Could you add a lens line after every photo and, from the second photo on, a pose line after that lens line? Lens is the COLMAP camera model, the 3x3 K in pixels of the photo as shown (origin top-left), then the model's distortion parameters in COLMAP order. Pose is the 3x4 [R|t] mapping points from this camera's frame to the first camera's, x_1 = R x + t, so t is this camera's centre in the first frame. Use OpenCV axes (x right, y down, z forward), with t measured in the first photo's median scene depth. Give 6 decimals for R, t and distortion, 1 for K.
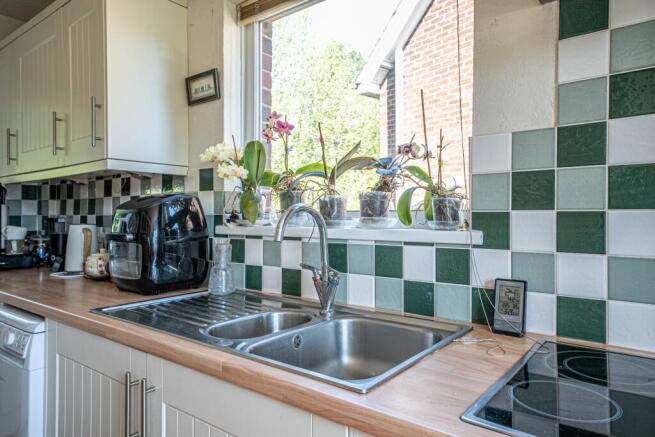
lens RADIAL K [[438.7, 0, 328.7], [0, 438.7, 215.1], [0, 0, 1]] dist [0.042964, -0.000409]
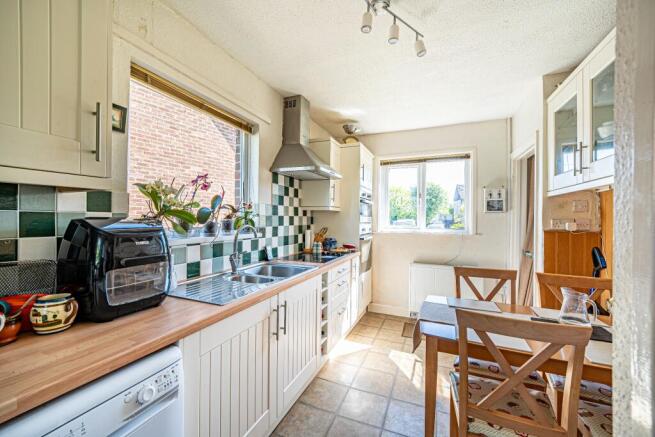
lens RADIAL K [[262.5, 0, 325.7], [0, 262.5, 217.6], [0, 0, 1]] dist [-0.002409, -0.000291]
pose [[-0.274275, 0.002409, 0.961648, -1.203055], [-0.010235, 0.999933, -0.005424, -0.051772], [-0.961597, -0.011330, -0.274232, 0.771101]]
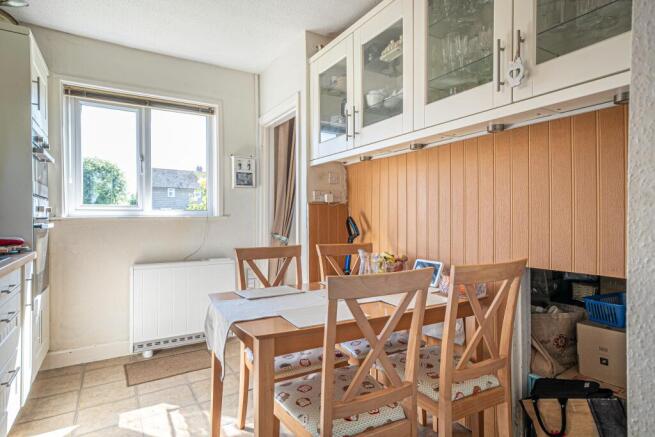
lens RADIAL K [[362.6, 0, 326.7], [0, 362.6, 216.0], [0, 0, 1]] dist [0.026818, 0.002208]
pose [[-0.936208, 0.003060, 0.351434, -0.908089], [0.003495, 0.999994, 0.000604, 0.052170], [-0.351430, 0.001794, -0.936212, 0.879789]]
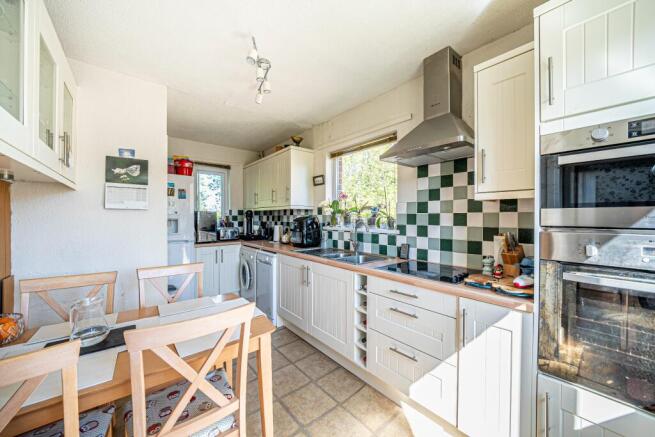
lens RADIAL K [[246.2, 0, 326.2], [0, 246.2, 218.4], [0, 0, 1]] dist [0.000734, 0.000008]
pose [[0.976970, 0.003190, -0.213354, 0.142745], [-0.001716, 0.999973, 0.007095, -0.050581], [0.213371, -0.006565, 0.976949, -0.734158]]
